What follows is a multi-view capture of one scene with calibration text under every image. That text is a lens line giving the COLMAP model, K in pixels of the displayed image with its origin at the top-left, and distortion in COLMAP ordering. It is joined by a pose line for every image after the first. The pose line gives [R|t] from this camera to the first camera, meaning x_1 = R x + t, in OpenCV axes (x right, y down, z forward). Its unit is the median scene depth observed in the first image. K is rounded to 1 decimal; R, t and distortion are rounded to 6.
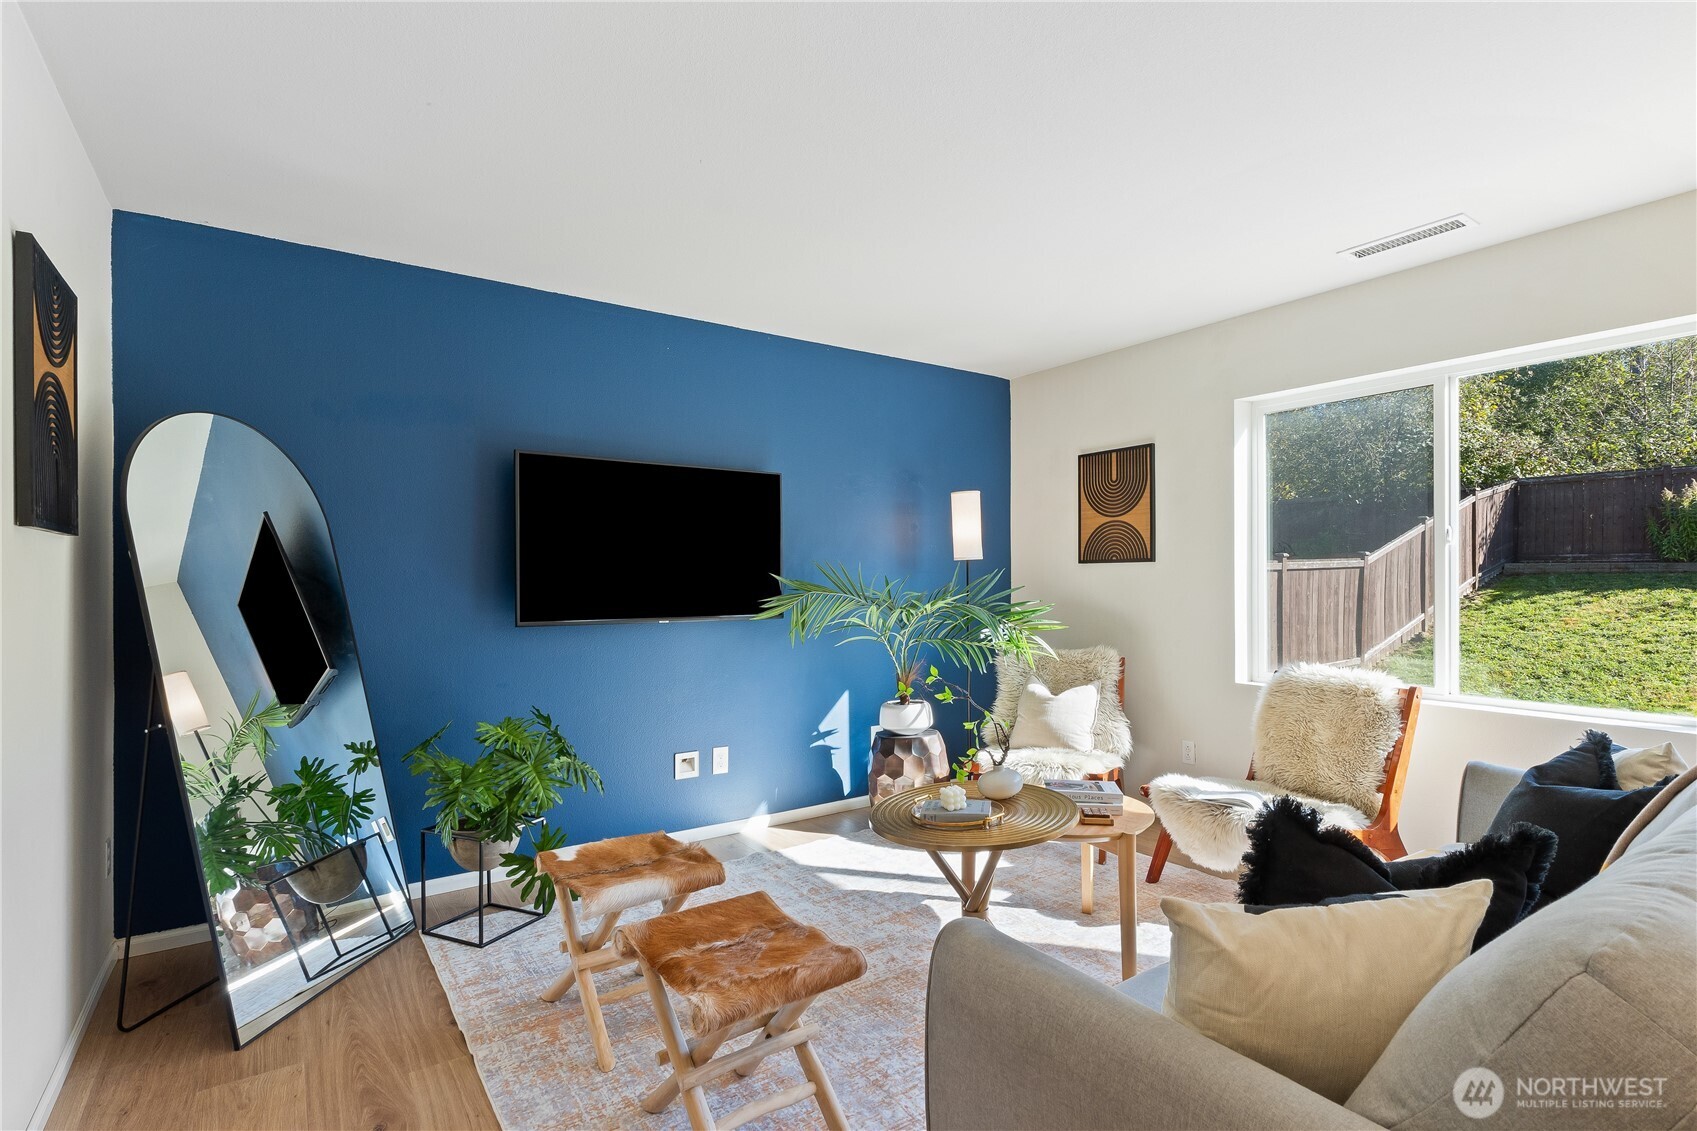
lens RADIAL K [[821.2, 0, 847.1], [0, 821.2, 573.0], [0, 0, 1]] dist [-0.005954, 0.003412]
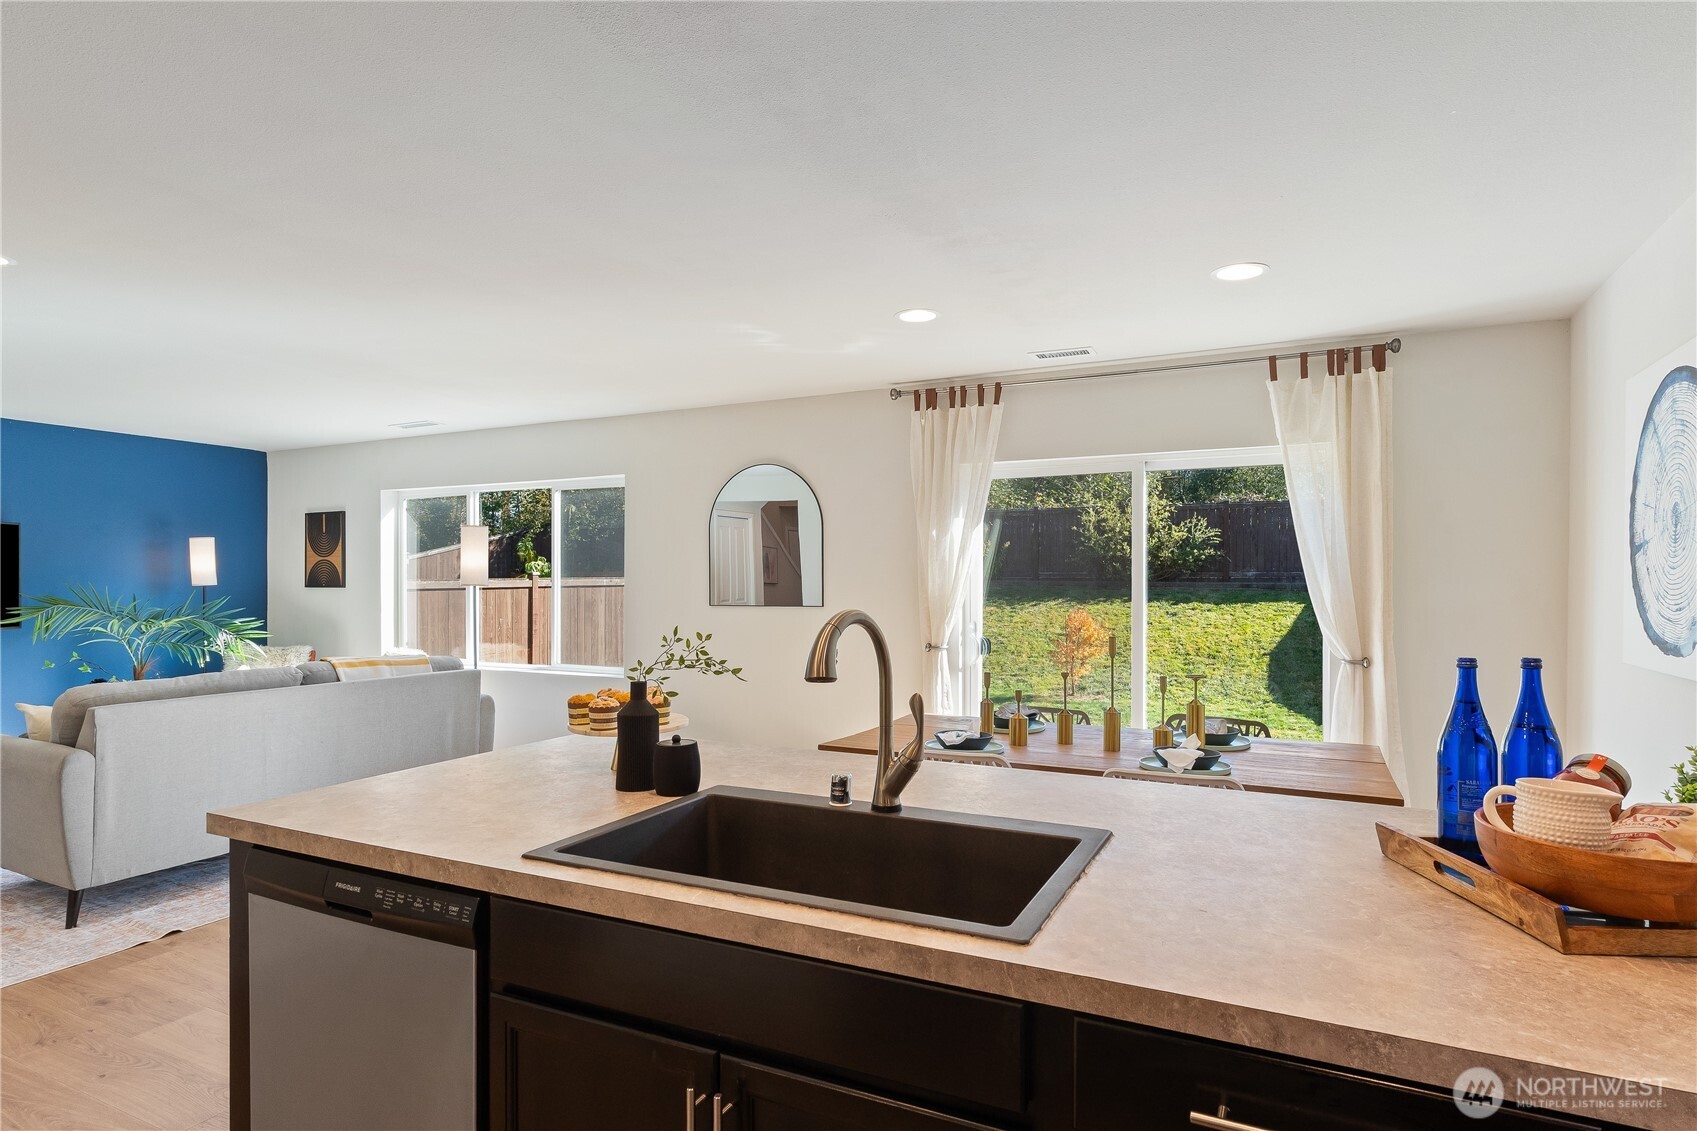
lens RADIAL K [[910.3, 0, 855.0], [0, 910.3, 571.6], [0, 0, 1]] dist [-0.004397, -0.001156]
pose [[0.873108, 0.012397, 0.487370, 0.366506], [-0.009009, 0.999916, -0.009296, -0.035565], [-0.487444, 0.003726, 0.873146, -0.929604]]
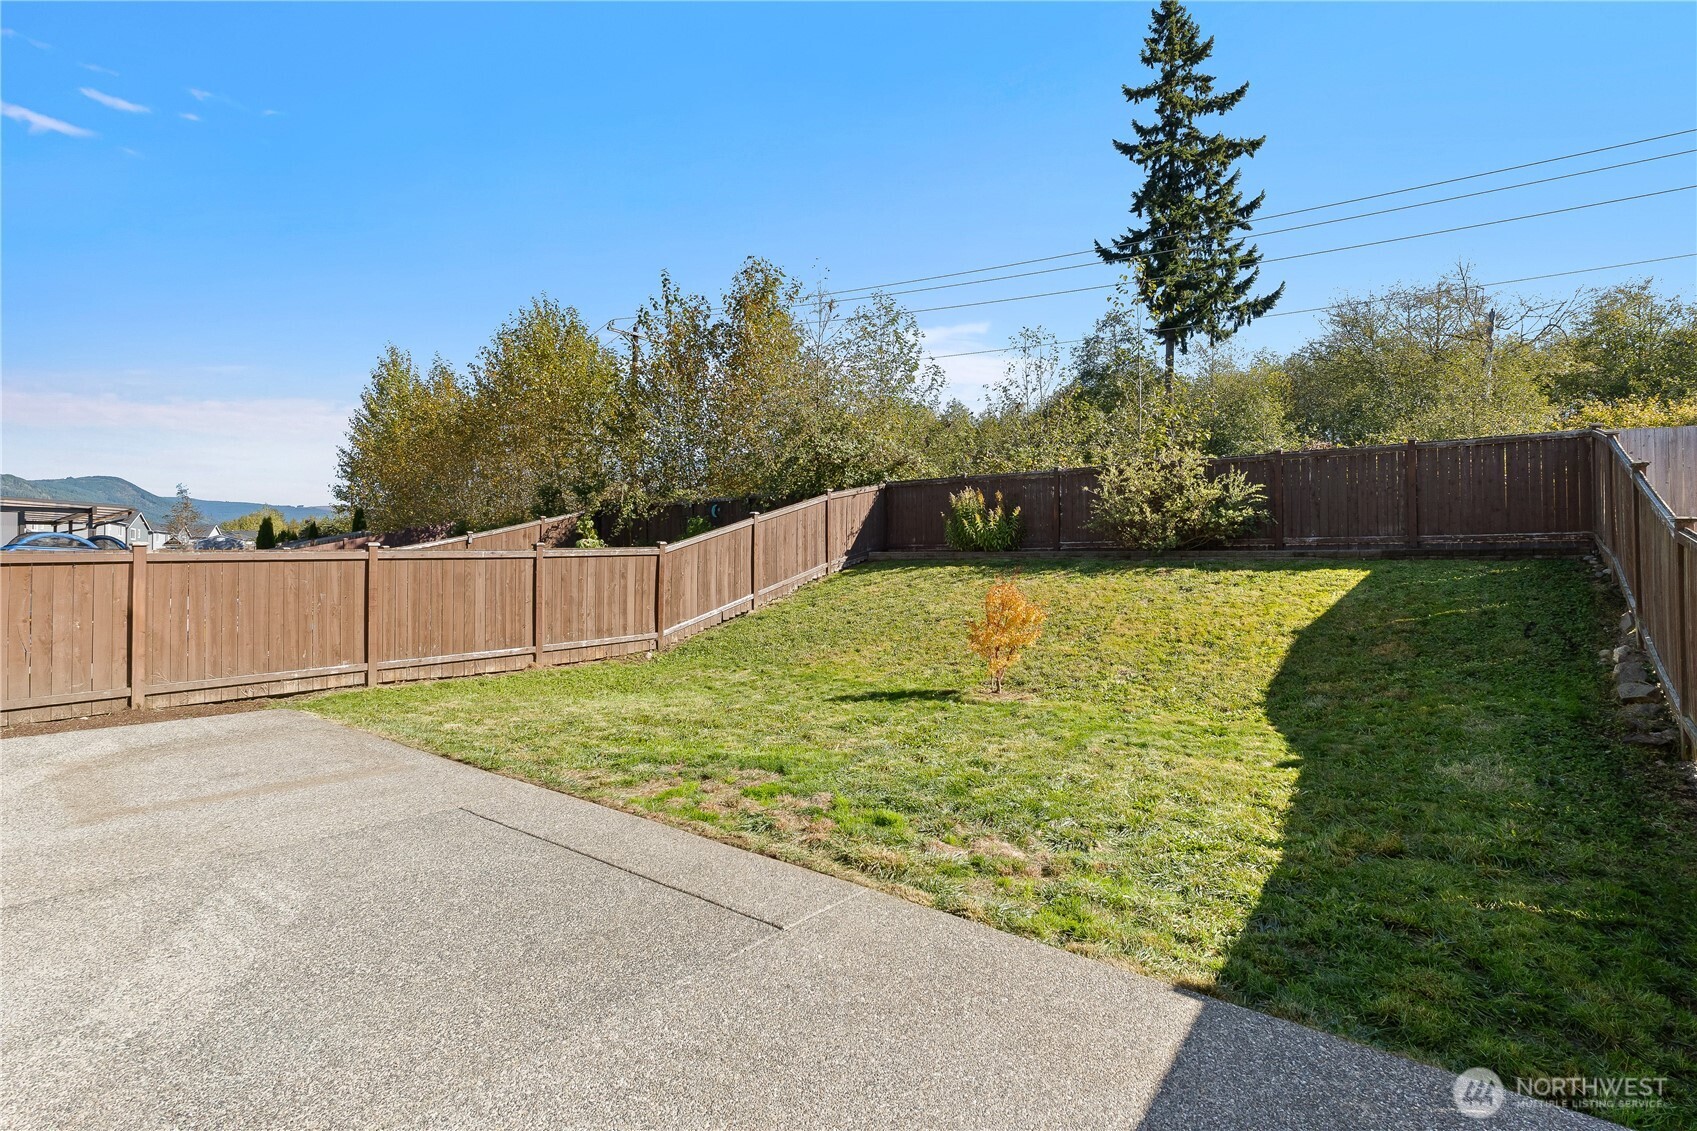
lens RADIAL K [[821.2, 0, 857.4], [0, 821.2, 554.7], [0, 0, 1]] dist [-0.005954, 0.003412]
pose [[0.958493, 0.002240, 0.285109, 1.615434], [-0.001059, 0.999990, -0.004298, -0.007410], [-0.285116, 0.003818, 0.958485, -0.570595]]
